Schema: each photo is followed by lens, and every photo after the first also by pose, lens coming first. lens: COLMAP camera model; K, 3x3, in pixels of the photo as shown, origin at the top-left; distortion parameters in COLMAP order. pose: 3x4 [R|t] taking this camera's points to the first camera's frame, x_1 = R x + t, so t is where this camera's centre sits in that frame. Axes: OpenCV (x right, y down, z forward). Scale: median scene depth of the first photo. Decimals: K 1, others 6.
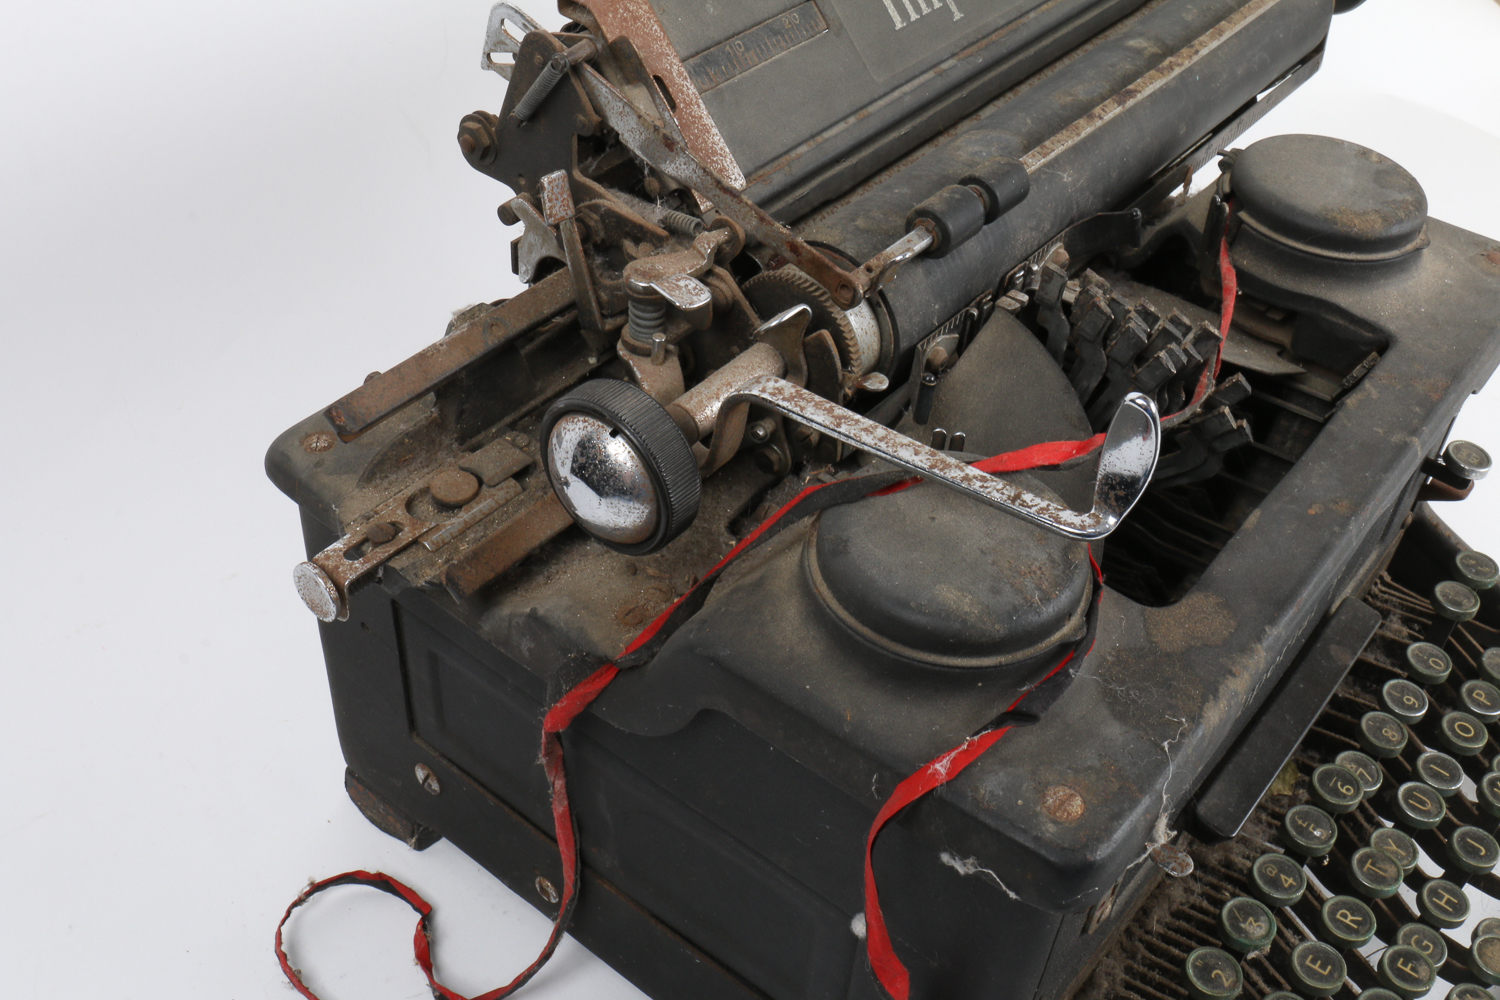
lens RADIAL K [[1586.8, 0, 742.1], [0, 1586.8, 476.1], [0, 0, 1]] dist [-0.108901, 0.033674]
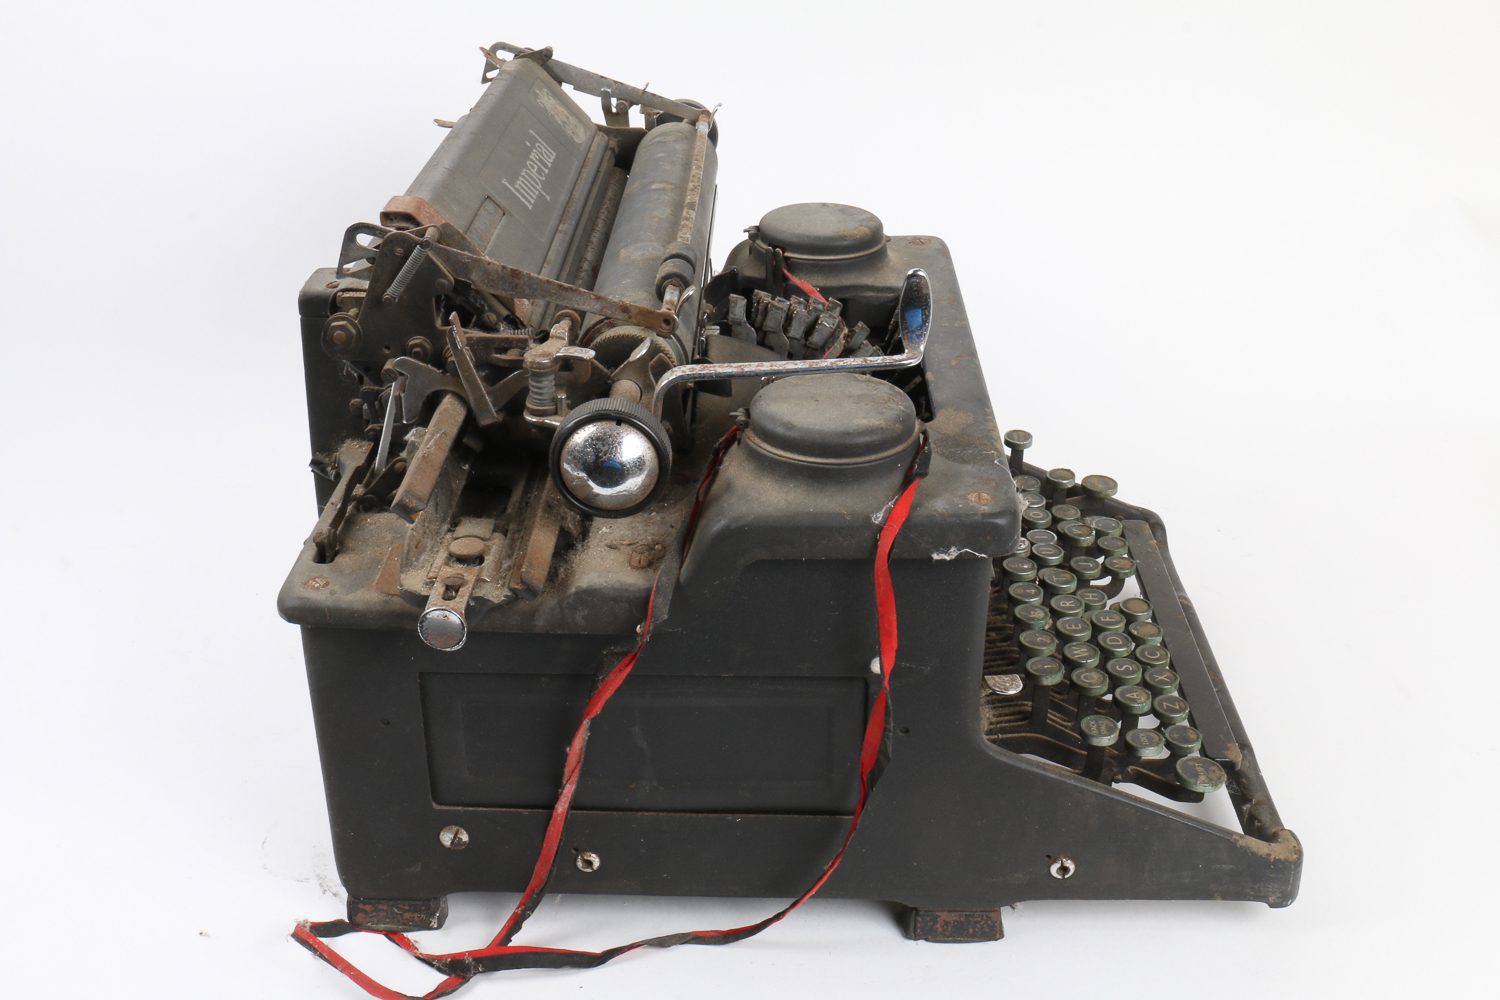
lens RADIAL K [[1586.8, 0, 742.1], [0, 1586.8, 476.1], [0, 0, 1]] dist [-0.108901, 0.033674]
pose [[0.800922, -0.328740, 0.500454, -0.622021], [0.430402, 0.897137, -0.099496, 0.180136], [-0.416268, 0.295086, 0.860027, -0.273852]]
